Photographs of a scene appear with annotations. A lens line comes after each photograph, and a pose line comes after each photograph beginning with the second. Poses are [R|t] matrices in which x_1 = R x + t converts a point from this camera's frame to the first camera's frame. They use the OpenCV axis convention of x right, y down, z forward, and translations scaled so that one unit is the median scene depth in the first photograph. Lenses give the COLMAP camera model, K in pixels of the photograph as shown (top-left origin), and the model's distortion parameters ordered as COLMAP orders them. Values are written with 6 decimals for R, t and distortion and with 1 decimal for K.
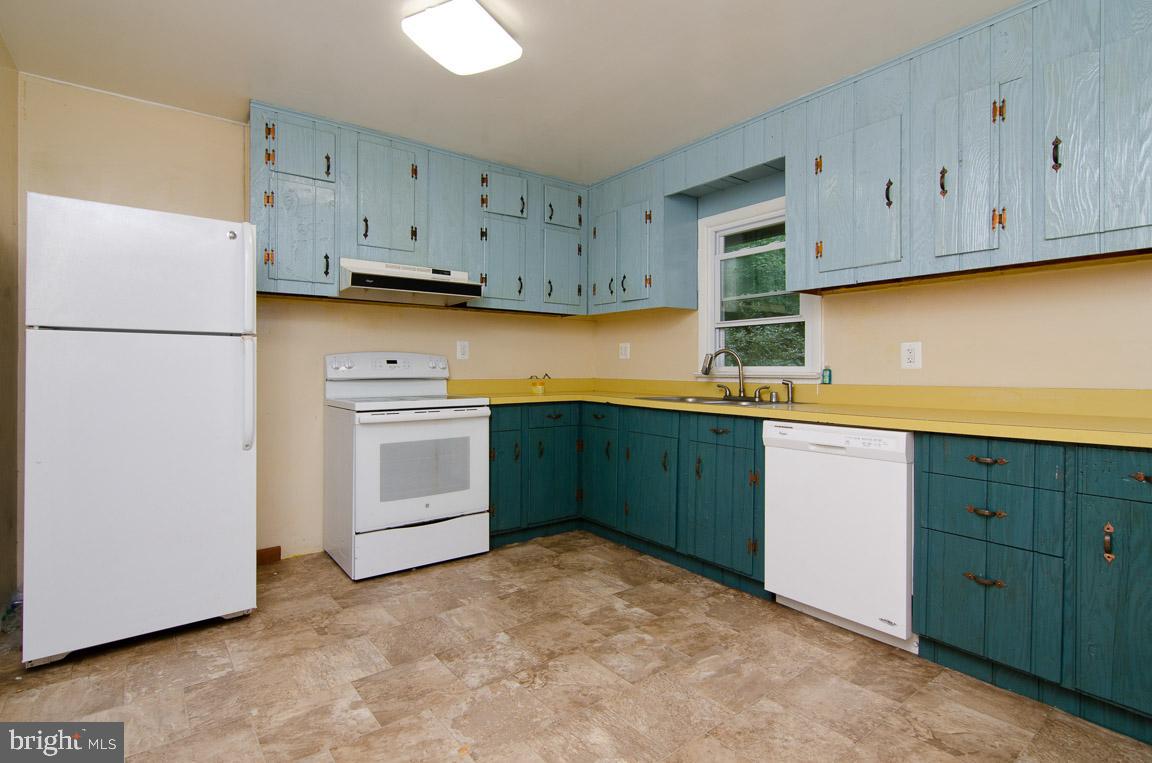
lens RADIAL K [[550.7, 0, 579.7], [0, 550.7, 378.8], [0, 0, 1]] dist [-0.001967, 0.000069]
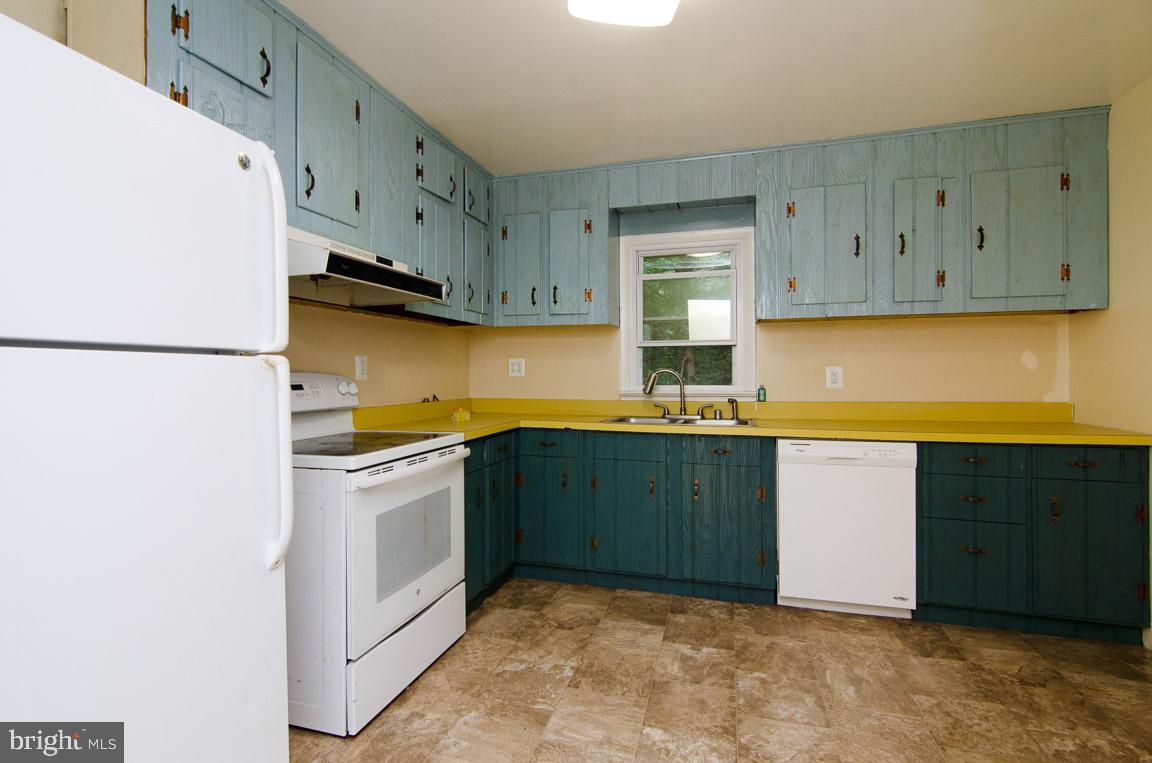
lens RADIAL K [[552.0, 0, 576.0], [0, 552.0, 381.5], [0, 0, 1]] dist [0.000411, -0.000630]
pose [[0.808547, -0.012876, 0.588291, -0.546485], [0.015078, 0.999886, 0.001161, -0.039581], [-0.588239, 0.007932, 0.808648, 0.315183]]
